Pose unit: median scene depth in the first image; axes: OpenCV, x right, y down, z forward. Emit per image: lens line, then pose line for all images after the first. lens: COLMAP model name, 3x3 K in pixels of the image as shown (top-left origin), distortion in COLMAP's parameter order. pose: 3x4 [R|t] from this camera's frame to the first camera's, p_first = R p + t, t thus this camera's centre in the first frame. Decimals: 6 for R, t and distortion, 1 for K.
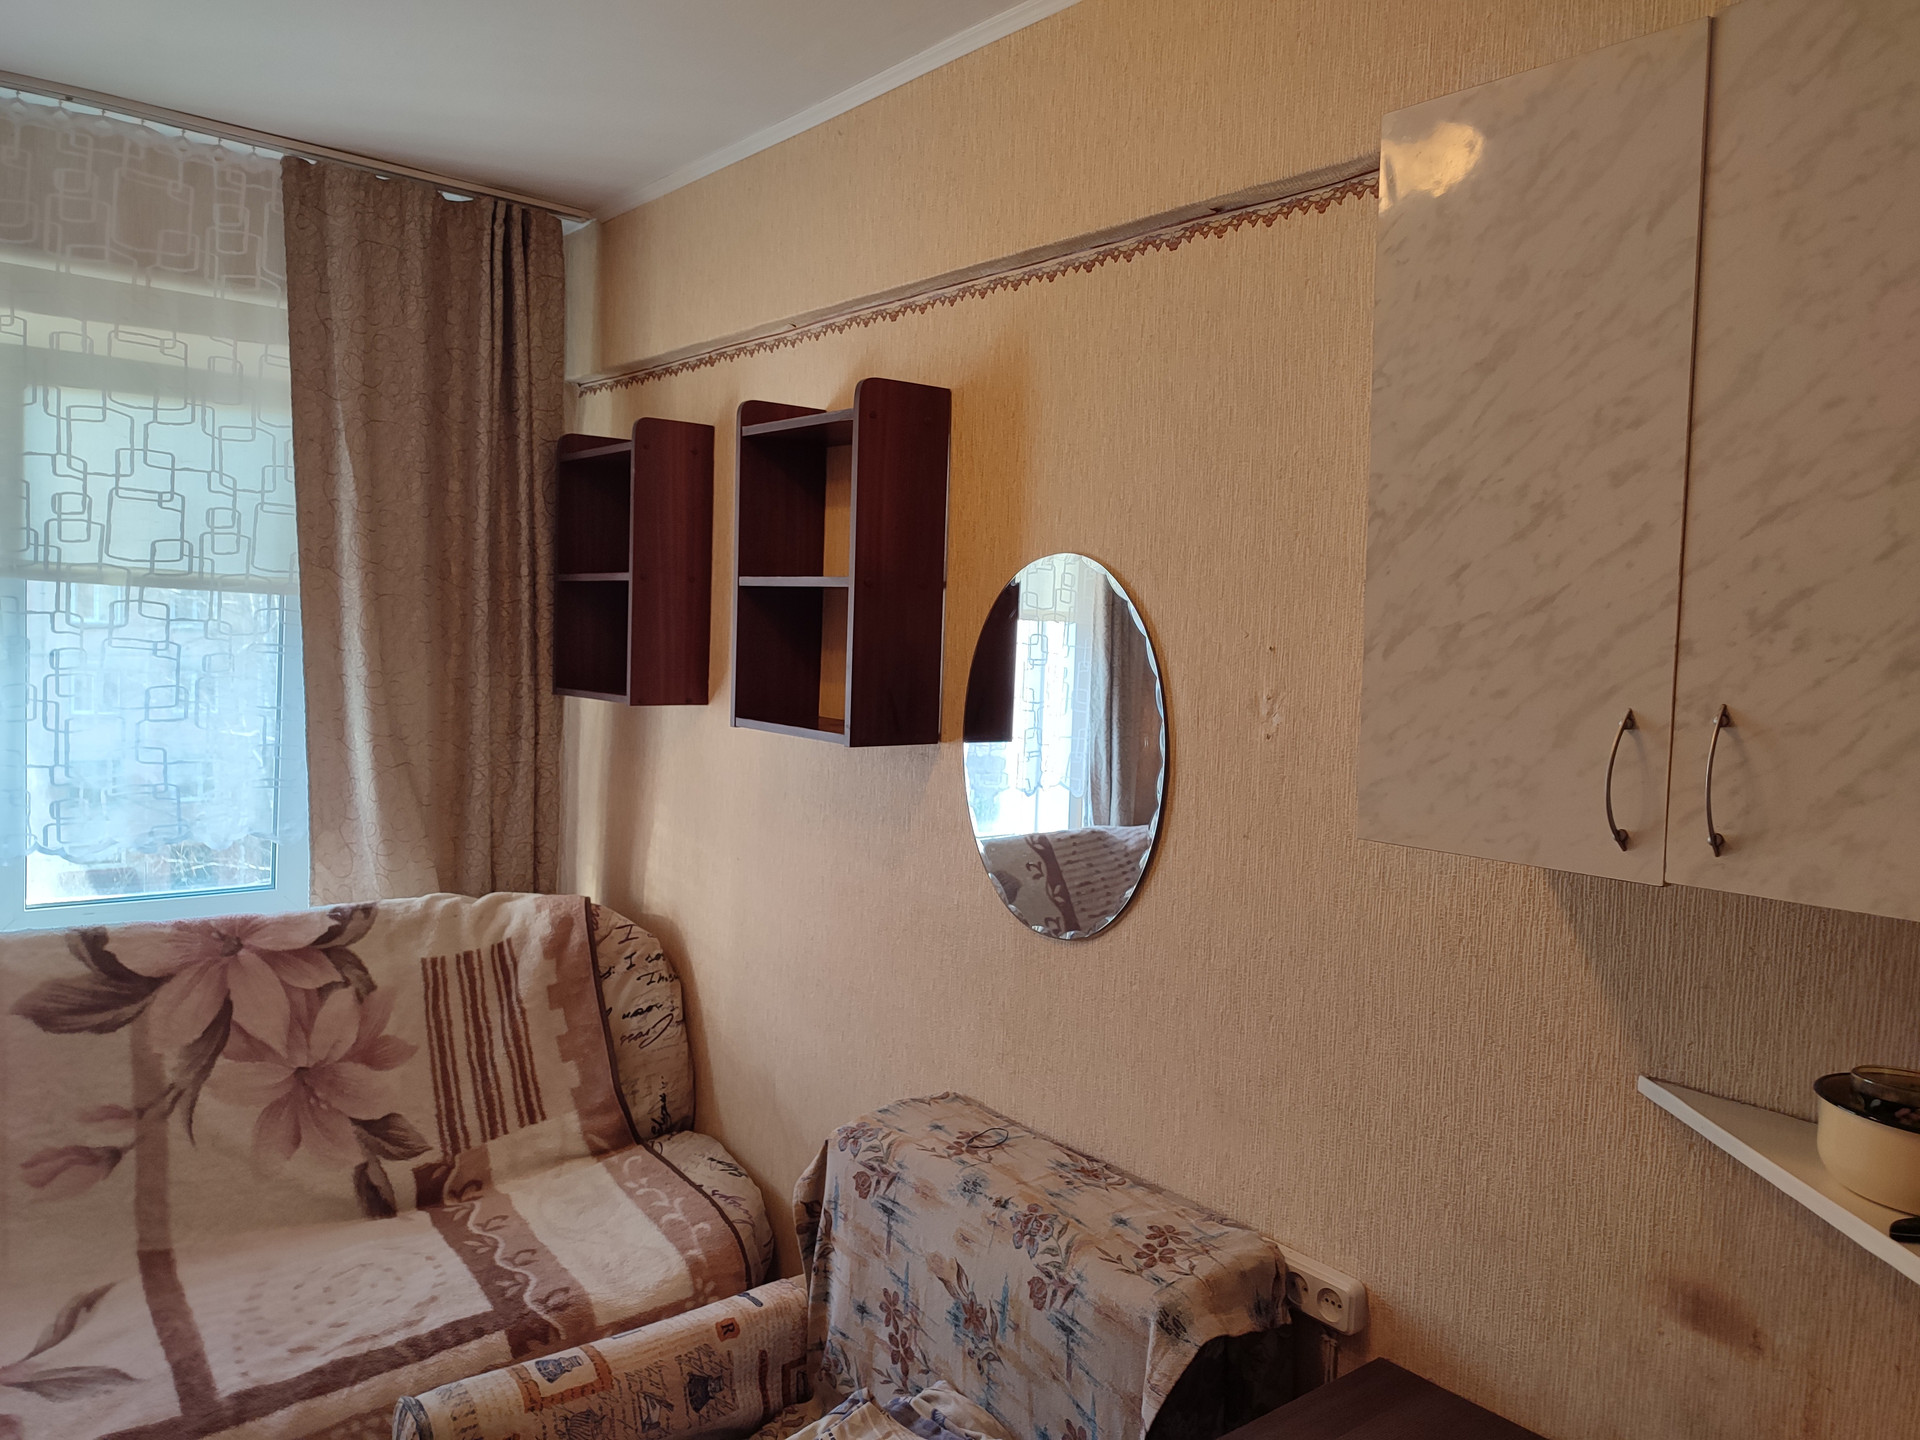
lens RADIAL K [[1381.1, 0, 964.7], [0, 1381.1, 716.5], [0, 0, 1]] dist [0.024271, -0.025223]
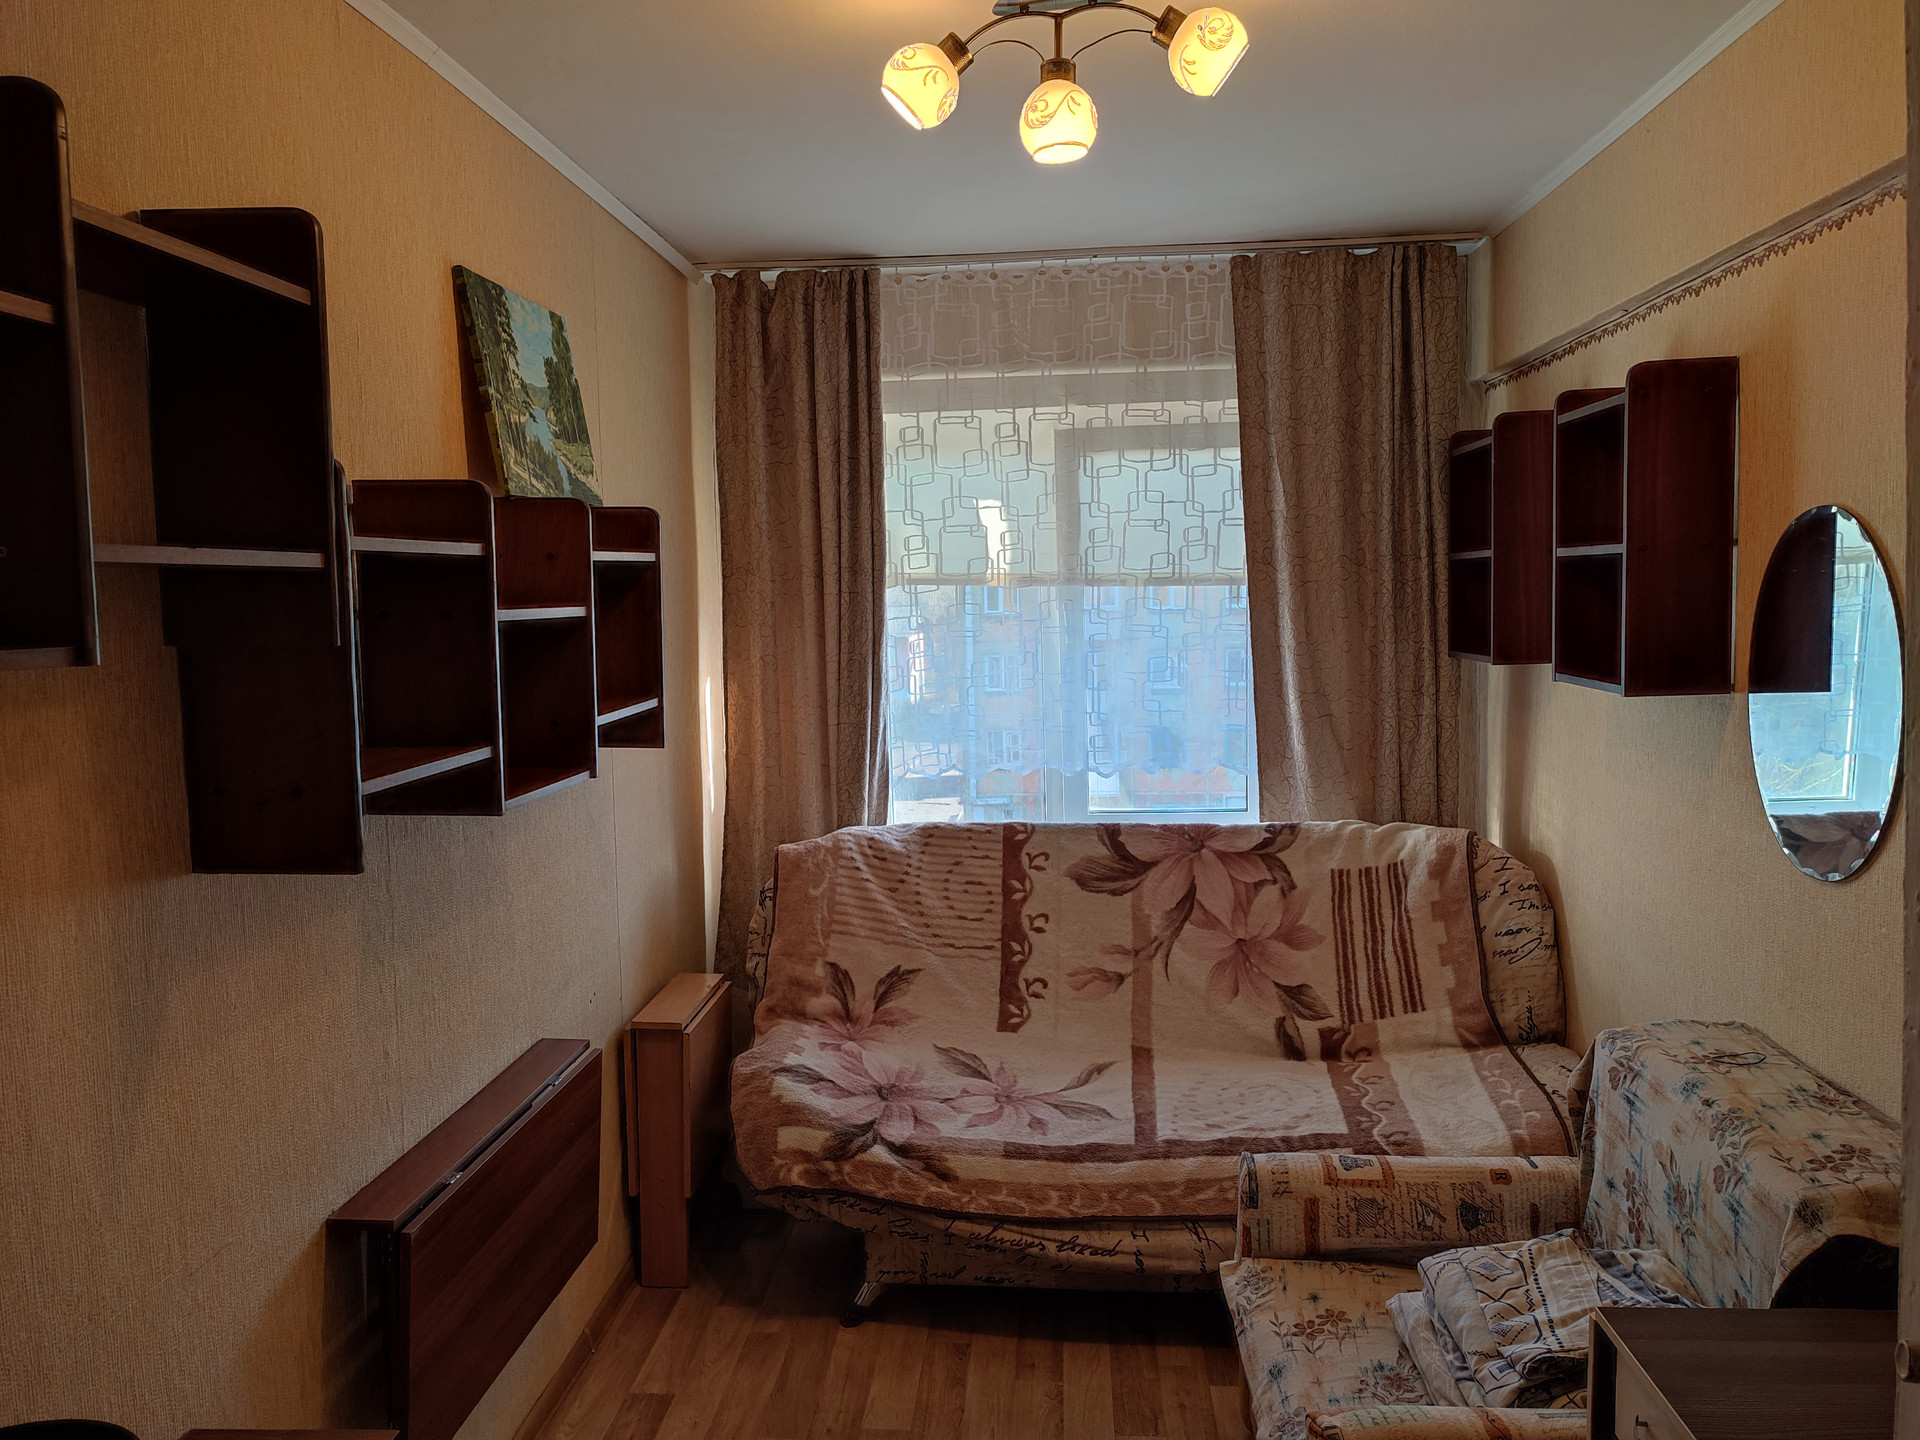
lens RADIAL K [[1381.5, 0, 959.8], [0, 1381.5, 713.9], [0, 0, 1]] dist [0.018489, -0.000101]
pose [[0.720795, 0.003766, -0.693138, 0.248265], [0.010958, 0.999798, 0.016827, 0.008966], [0.693062, -0.019724, 0.720608, -0.147282]]
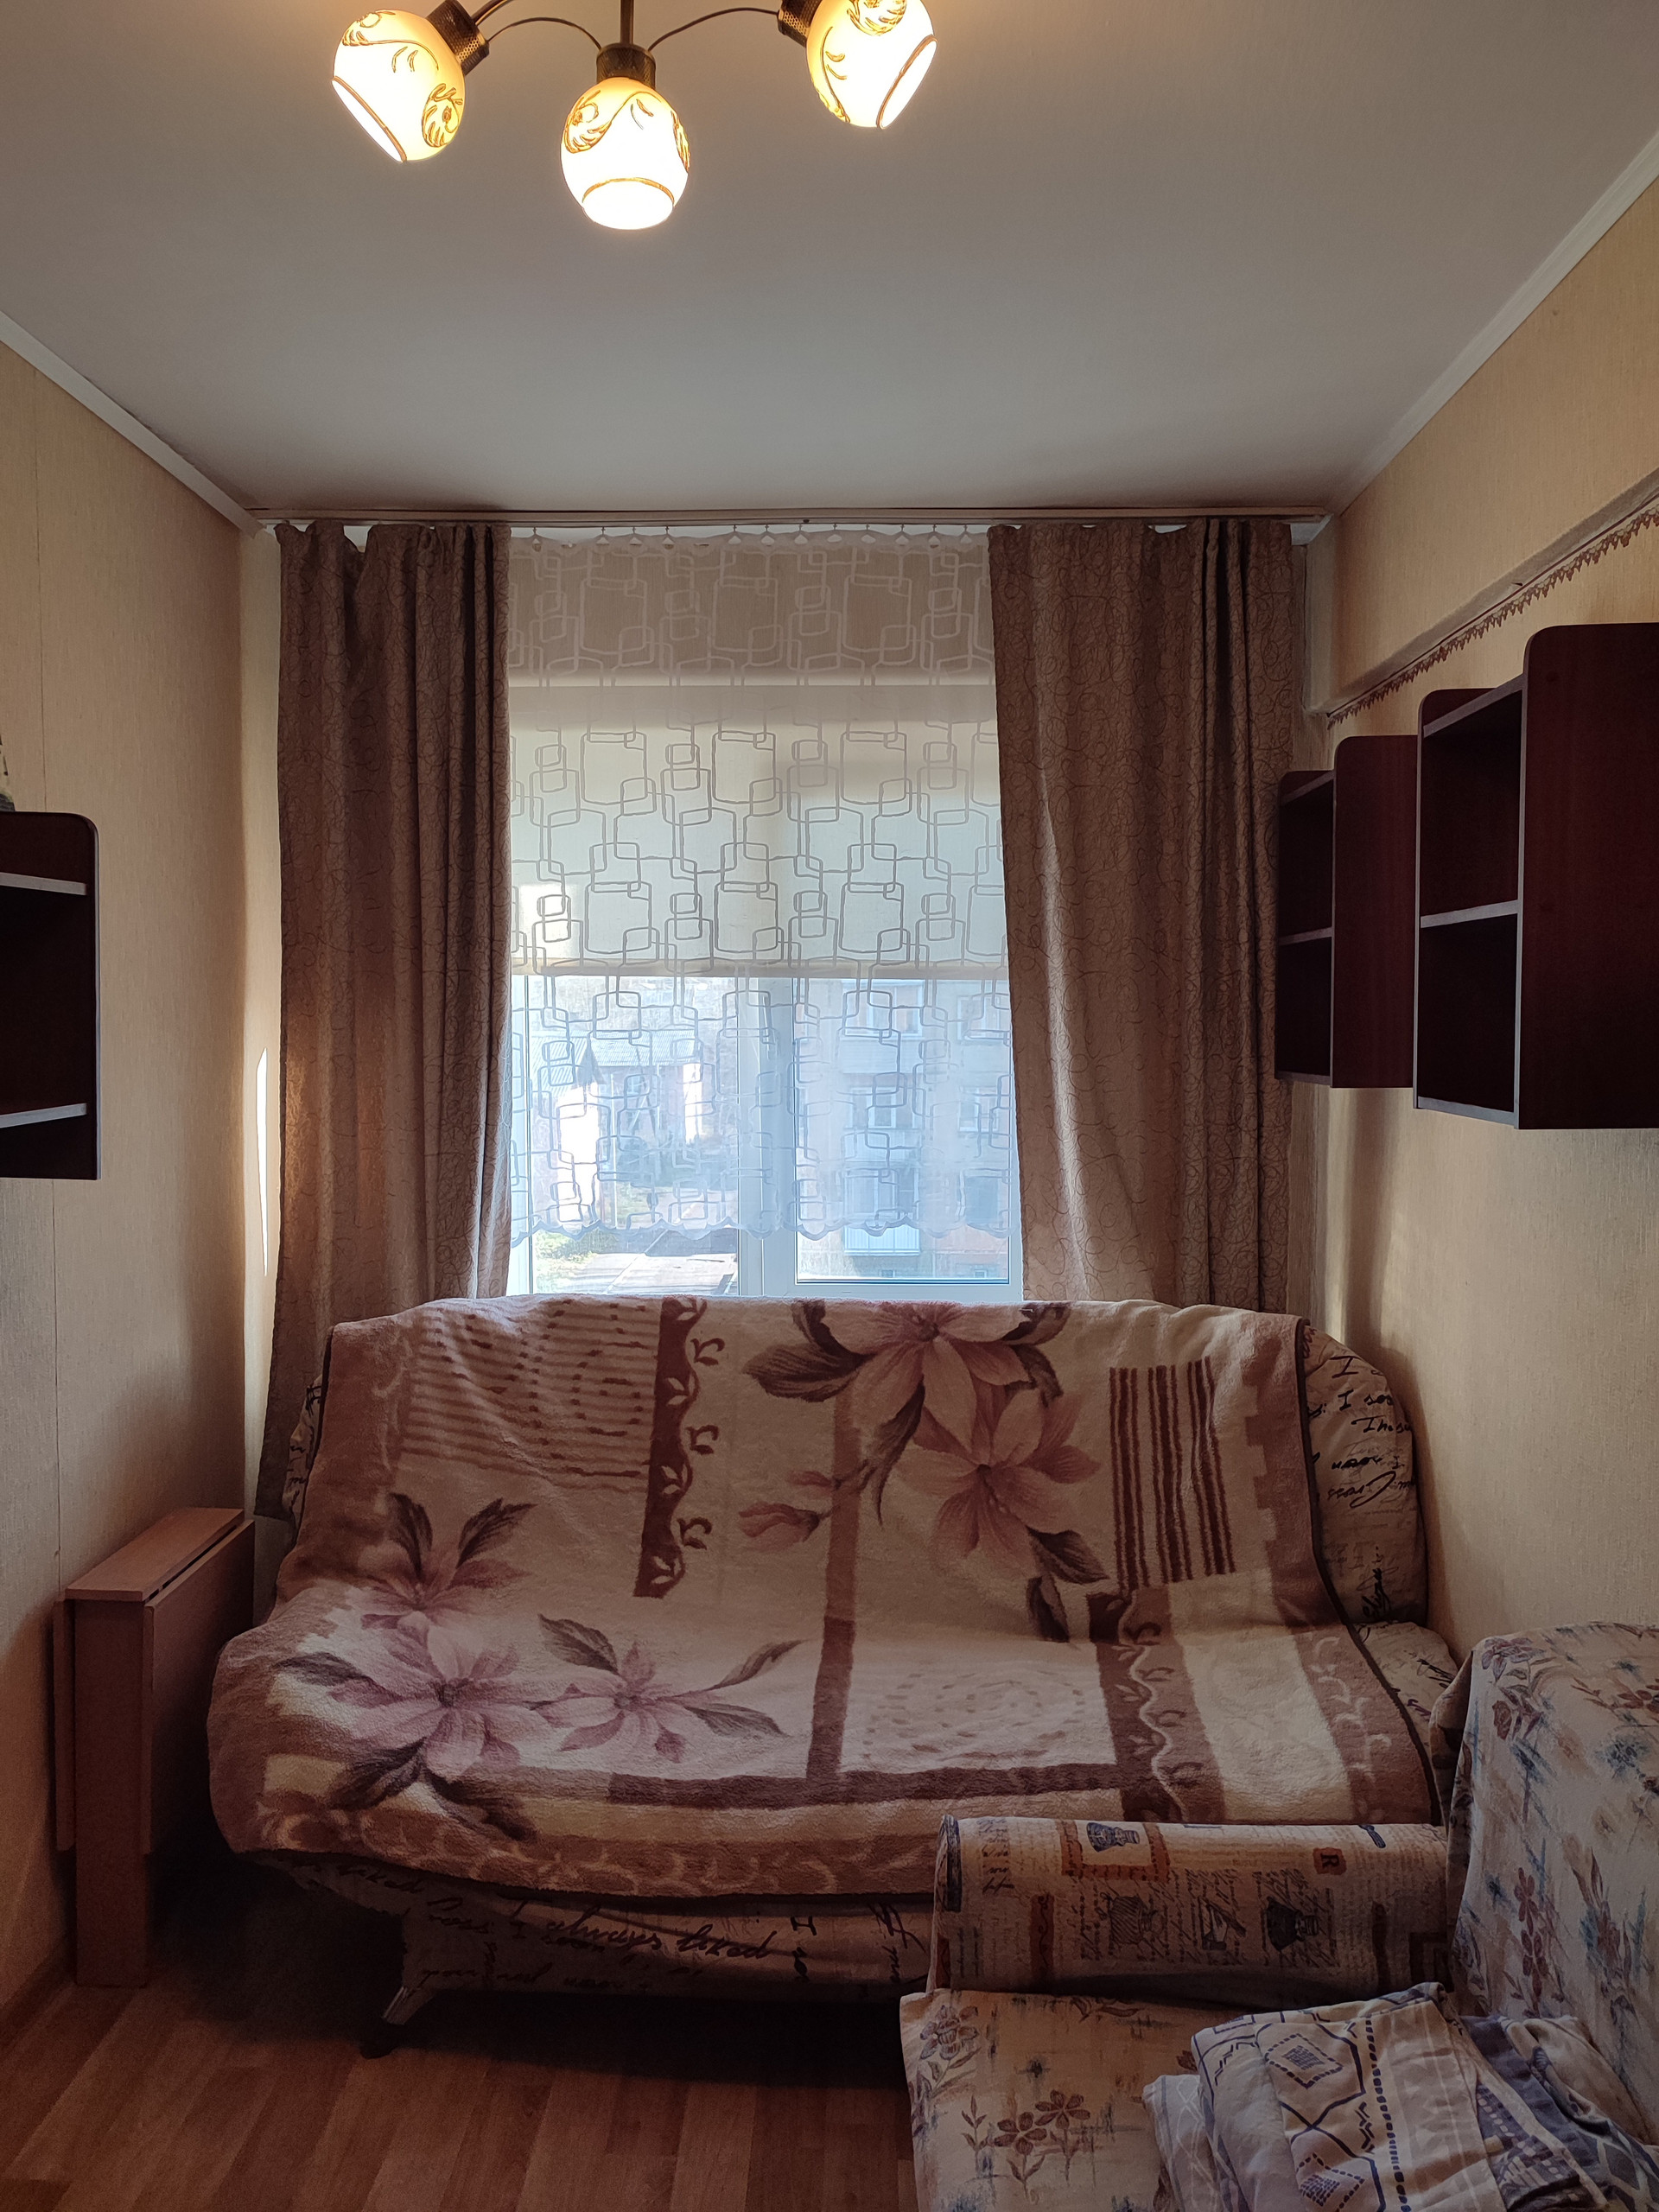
lens RADIAL K [[1591.2, 0, 829.5], [0, 1591.2, 1106.0], [0, 0, 1]] dist [0.024271, -0.025223]
pose [[0.756699, -0.002416, -0.653759, 0.159343], [-0.010333, 0.999824, -0.015655, 0.021882], [0.653682, 0.018601, 0.756541, 0.087829]]
